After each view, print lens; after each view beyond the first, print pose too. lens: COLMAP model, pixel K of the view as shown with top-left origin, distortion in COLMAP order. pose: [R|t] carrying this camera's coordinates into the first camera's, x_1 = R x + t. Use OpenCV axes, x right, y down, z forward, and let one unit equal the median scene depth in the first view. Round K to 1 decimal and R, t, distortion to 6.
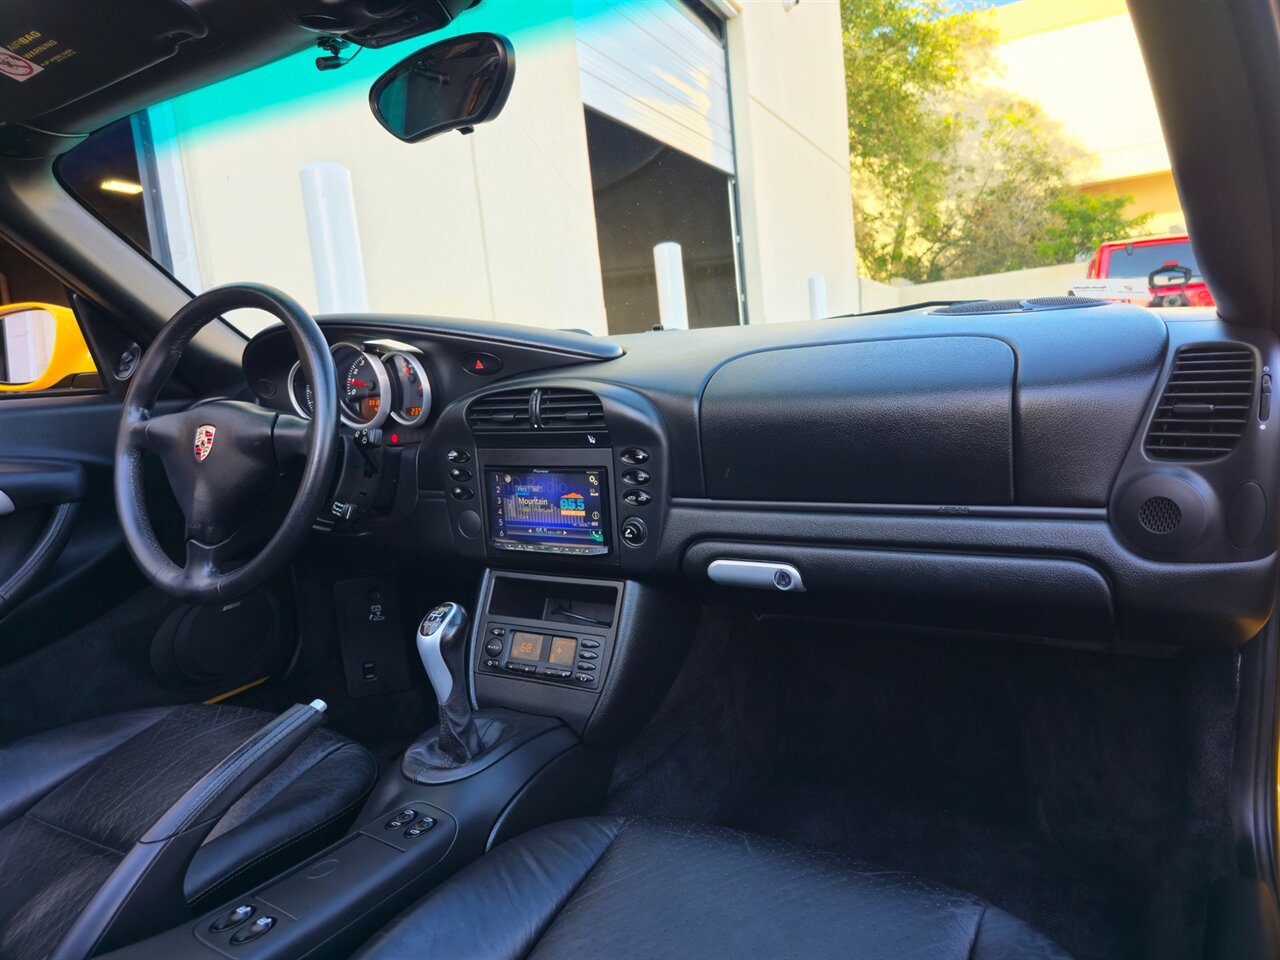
lens RADIAL K [[869.6, 0, 640.0], [0, 869.6, 480.0], [0, 0, 1]] dist [0.039983, -0.053947]
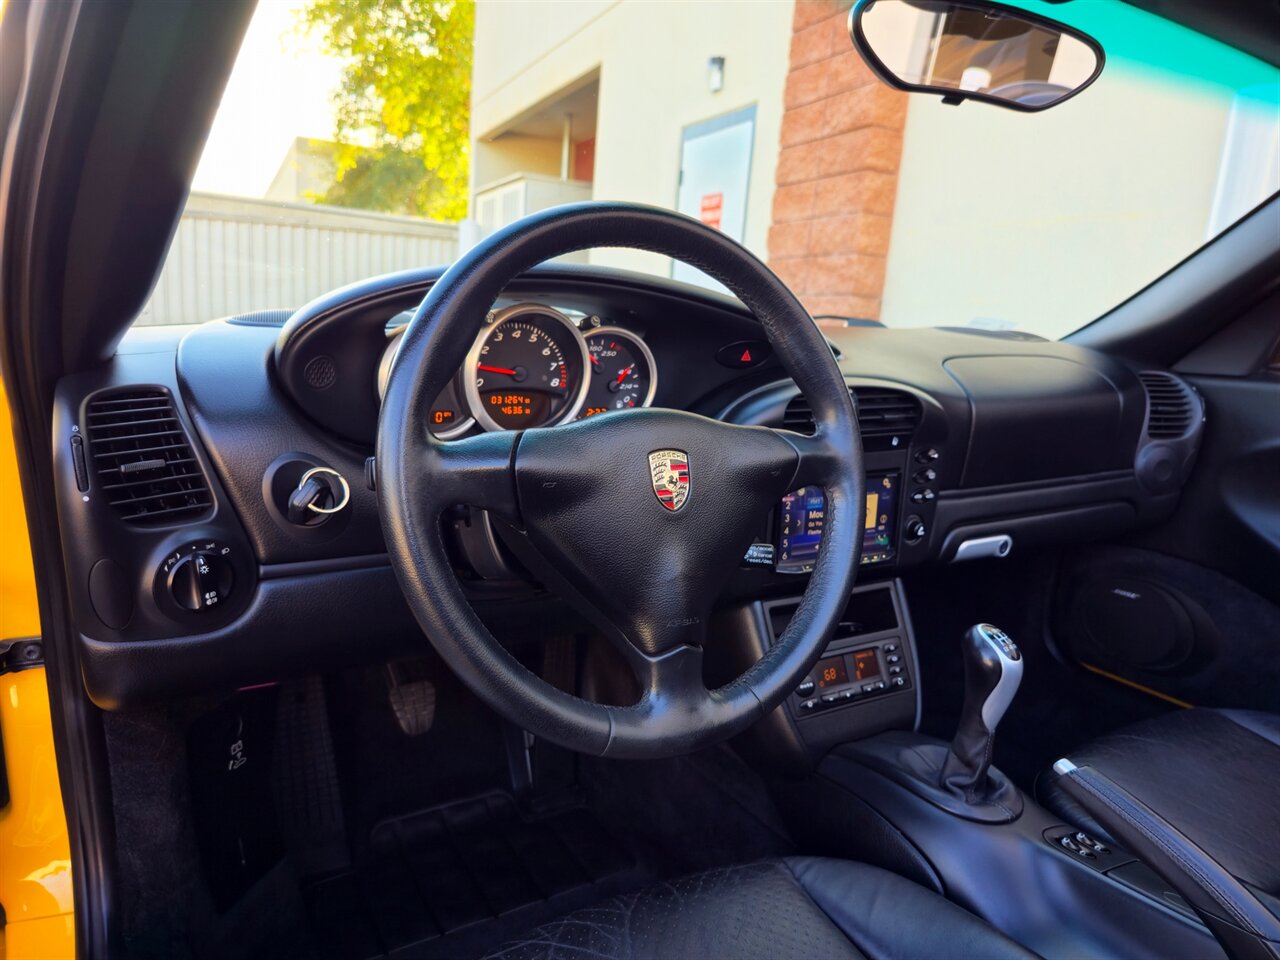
lens RADIAL K [[869.6, 0, 640.0], [0, 869.6, 480.0], [0, 0, 1]] dist [0.039983, -0.053947]
pose [[0.488921, -0.087979, 0.867880, -1.030851], [0.054253, 0.996042, 0.070408, -0.086674], [-0.870639, 0.012661, 0.491759, 0.753041]]
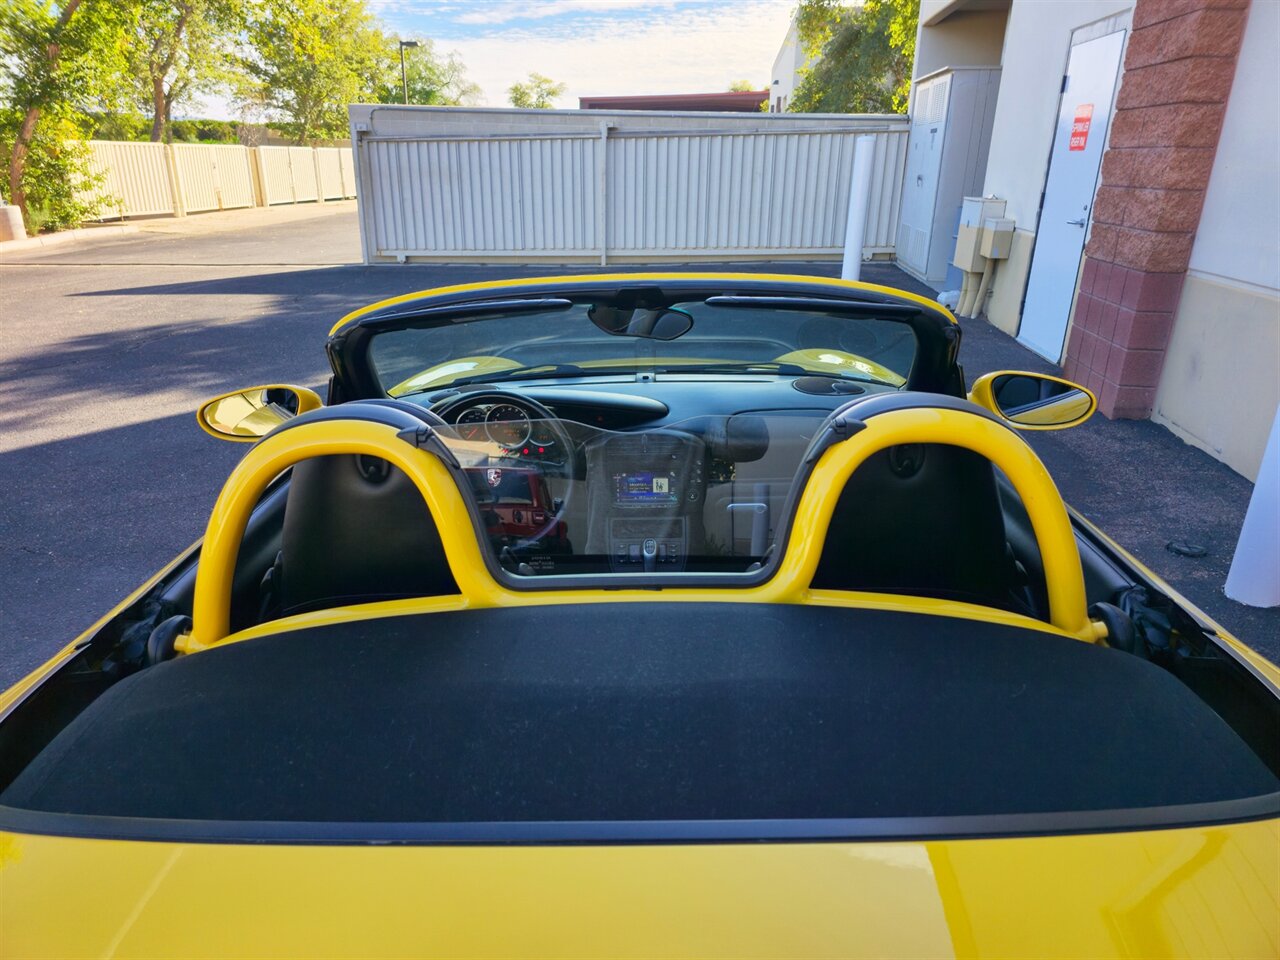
lens RADIAL K [[869.6, 0, 640.0], [0, 869.6, 480.0], [0, 0, 1]] dist [0.039983, -0.053947]
pose [[0.879730, -0.131008, 0.457069, -1.109084], [0.039093, 0.977967, 0.205067, -0.429074], [-0.473864, -0.162536, 0.865468, -0.833298]]
